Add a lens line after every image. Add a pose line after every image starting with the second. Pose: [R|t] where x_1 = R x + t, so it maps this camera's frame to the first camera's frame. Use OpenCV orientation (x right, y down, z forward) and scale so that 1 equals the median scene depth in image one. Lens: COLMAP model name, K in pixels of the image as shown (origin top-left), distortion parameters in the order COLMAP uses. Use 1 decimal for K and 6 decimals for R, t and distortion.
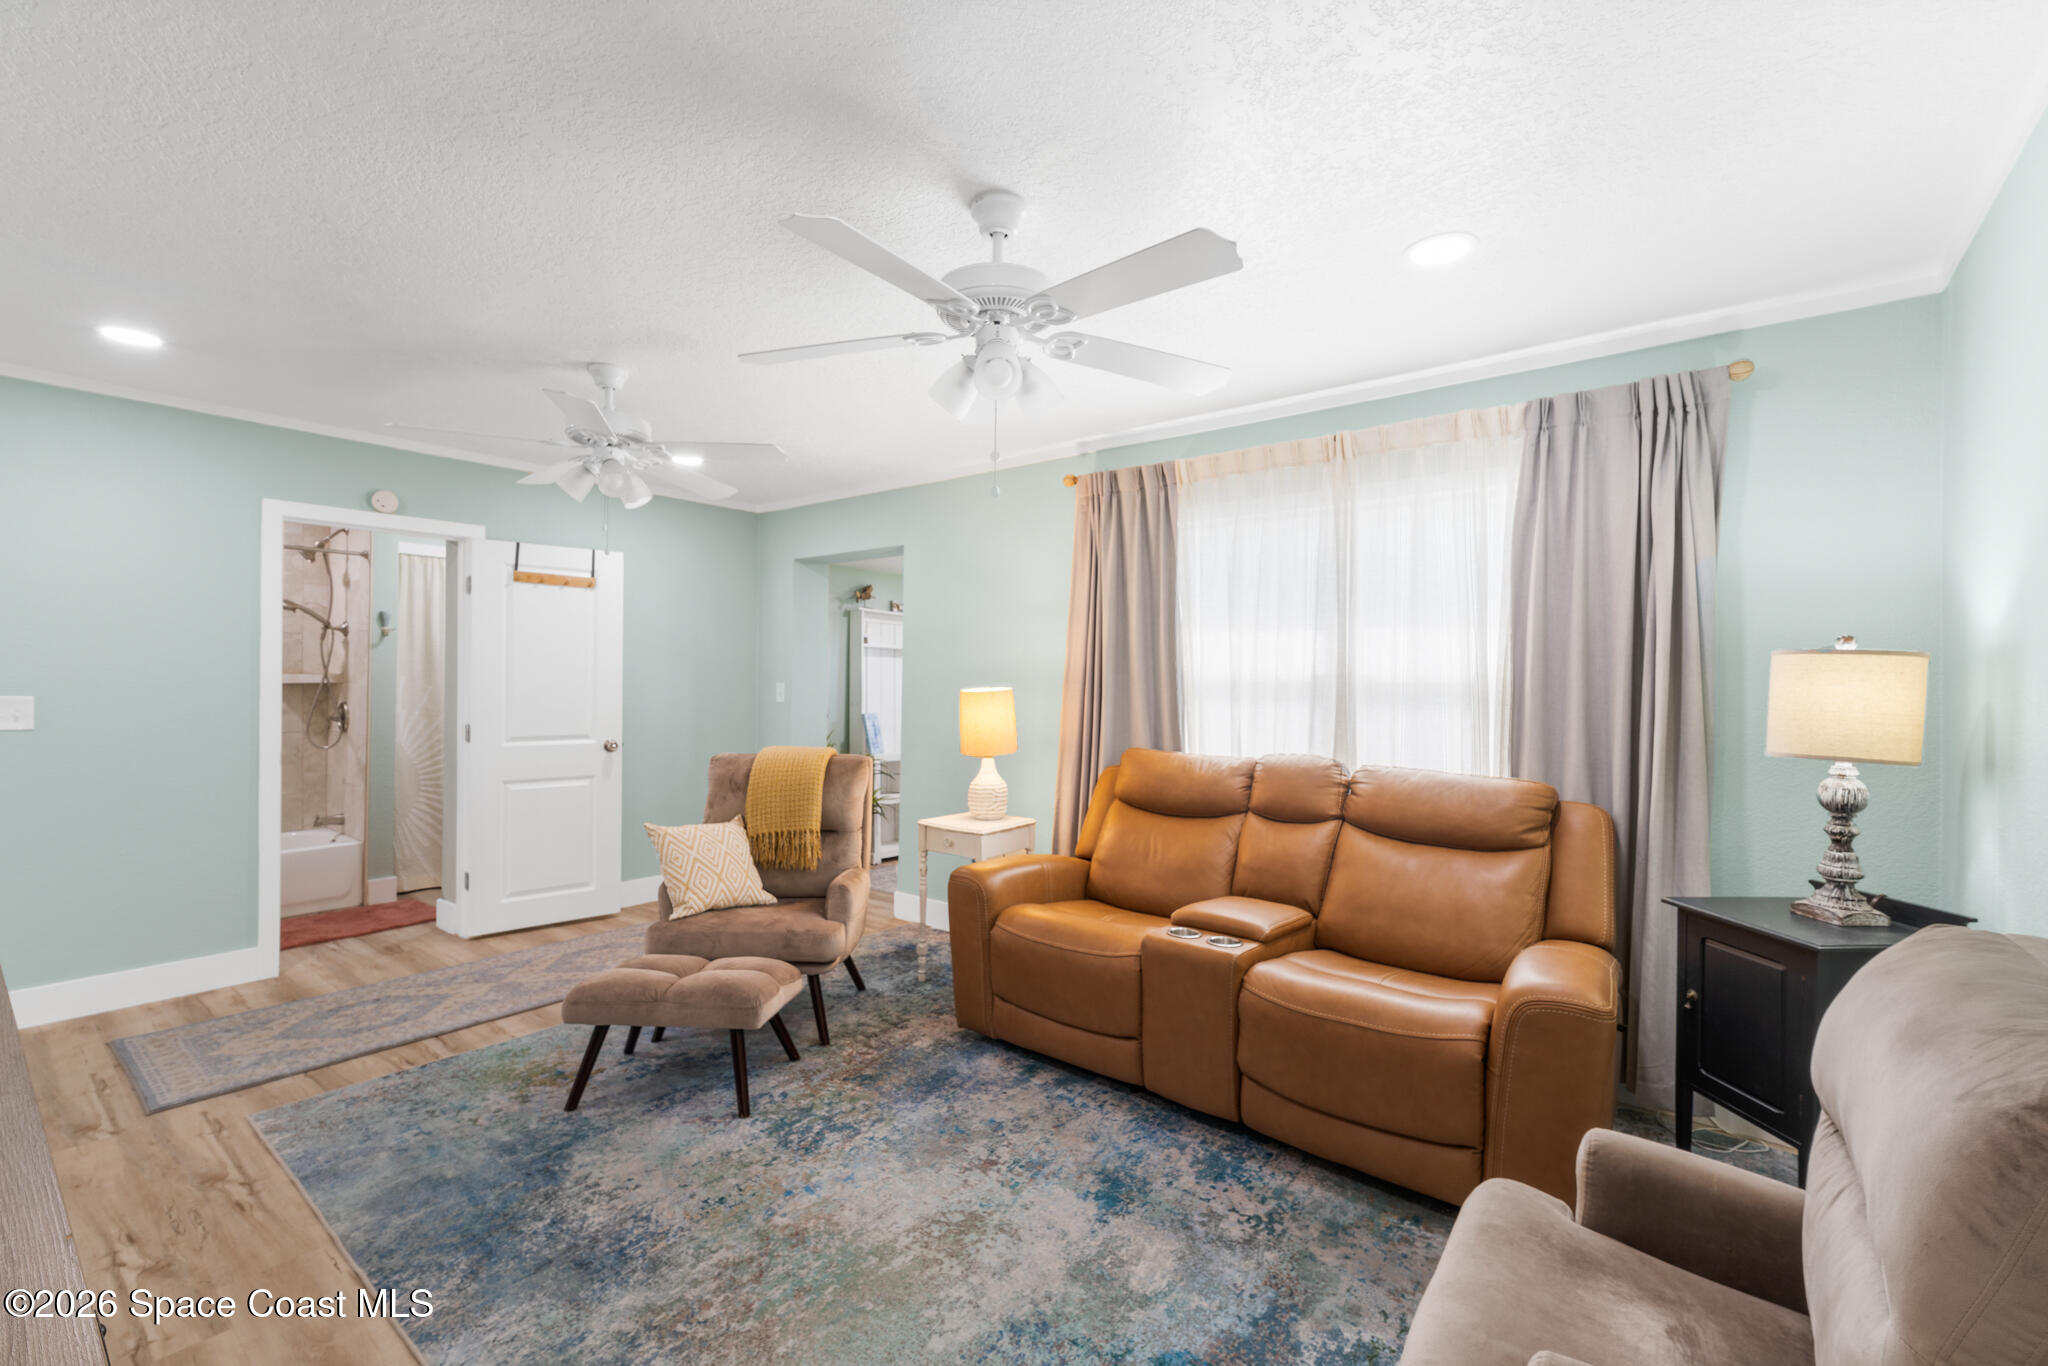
lens RADIAL K [[872.7, 0, 984.4], [0, 872.7, 673.9], [0, 0, 1]] dist [0.006191, -0.002281]
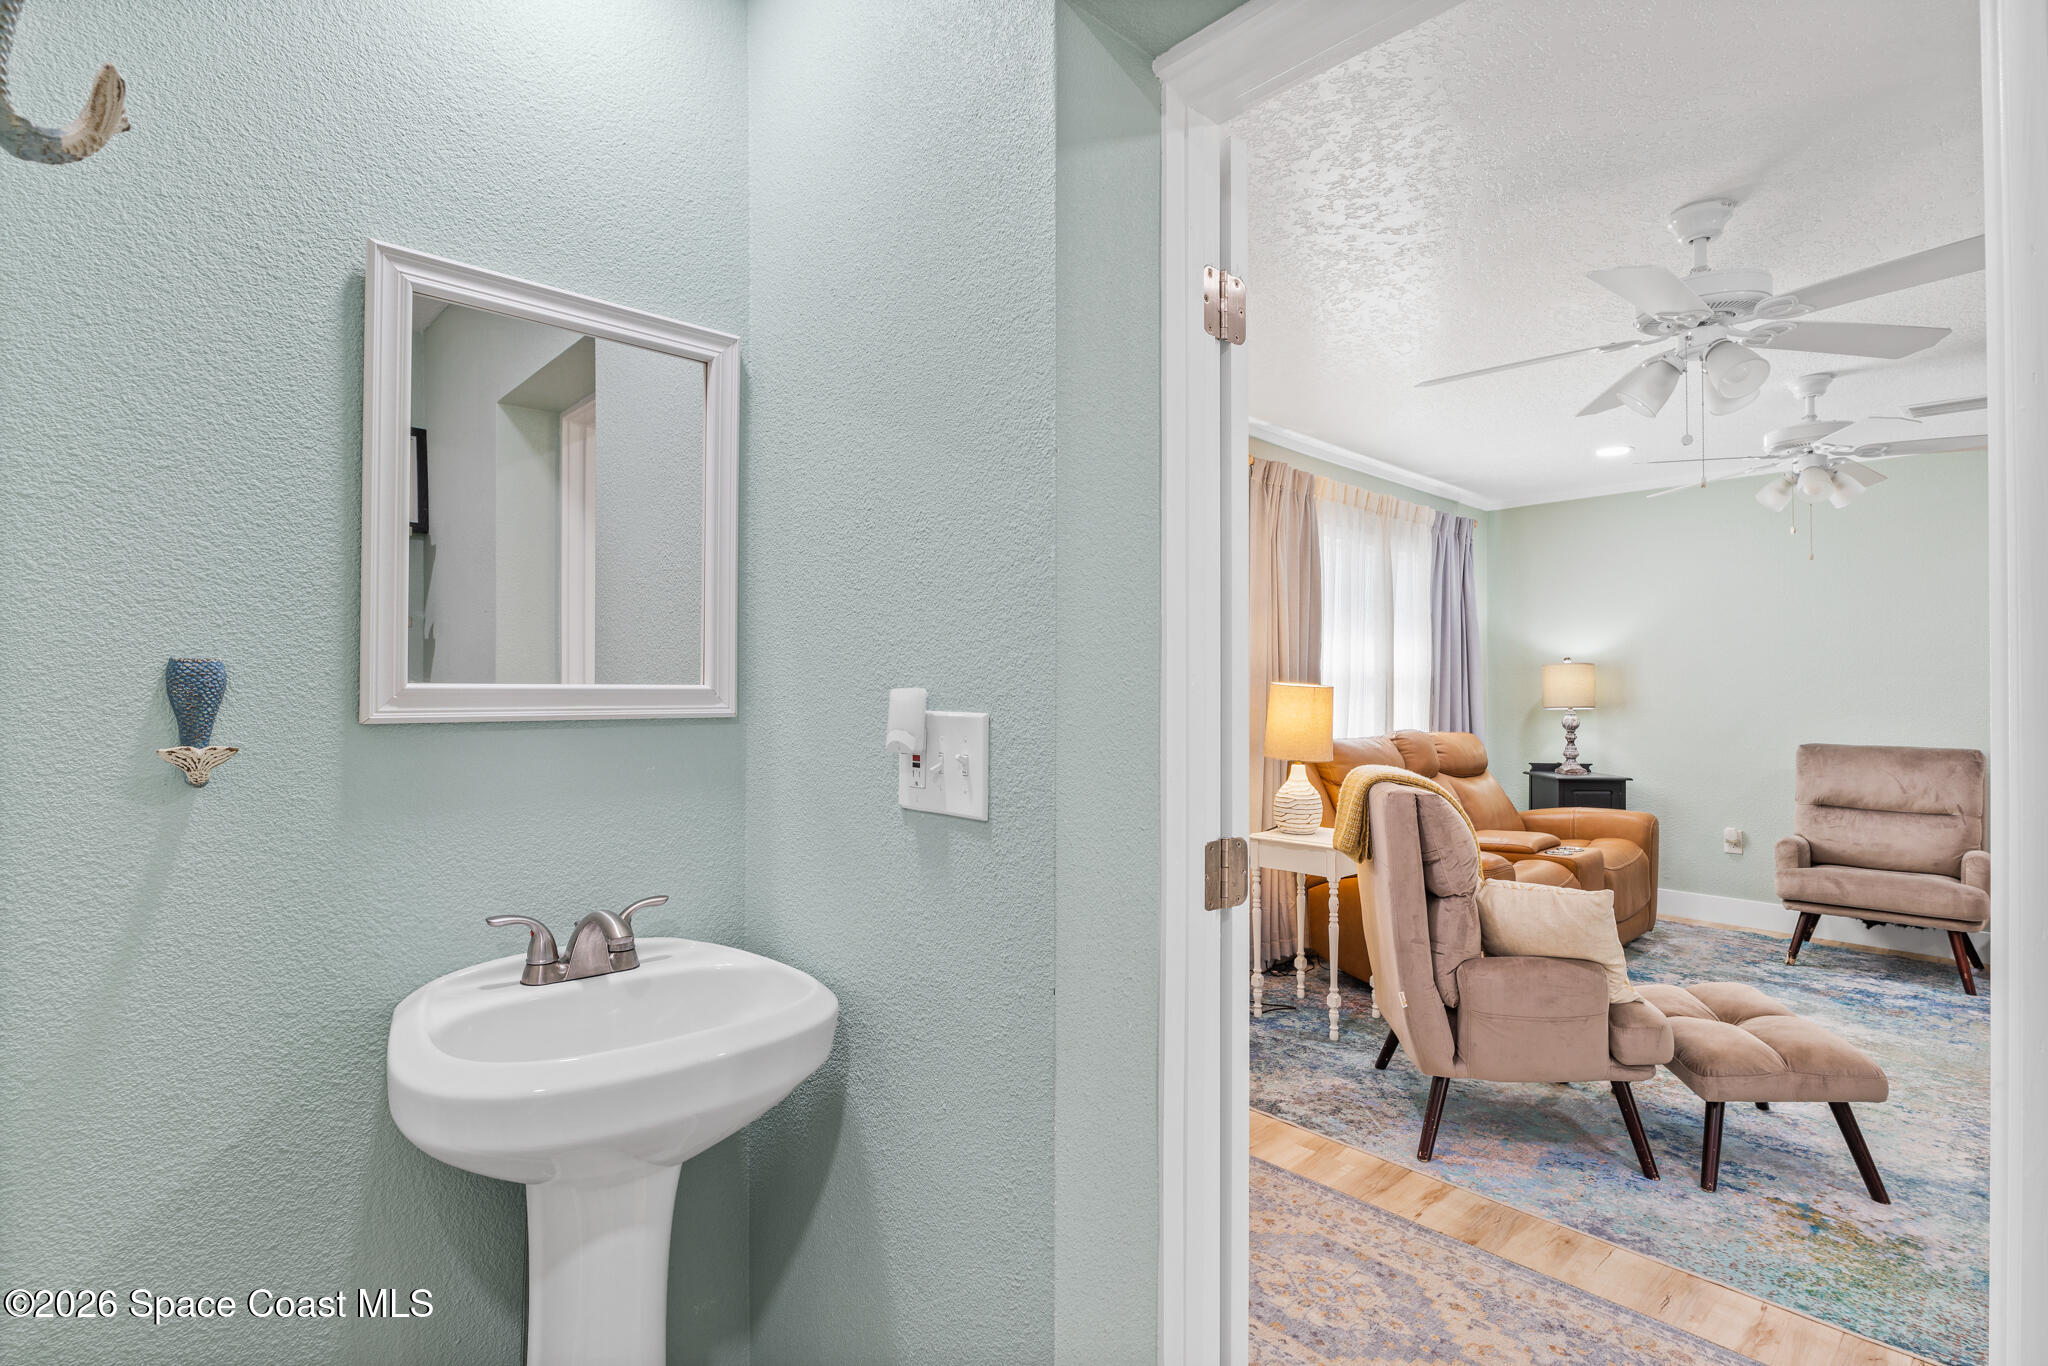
lens RADIAL K [[985.3, 0, 1042.0], [0, 985.3, 677.4], [0, 0, 1]] dist [-0.004574, -0.001792]
pose [[0.105512, 0.001712, 0.994417, -1.495801], [-0.002585, 0.999996, -0.001448, 0.017930], [-0.994415, -0.002417, 0.105516, 1.723045]]
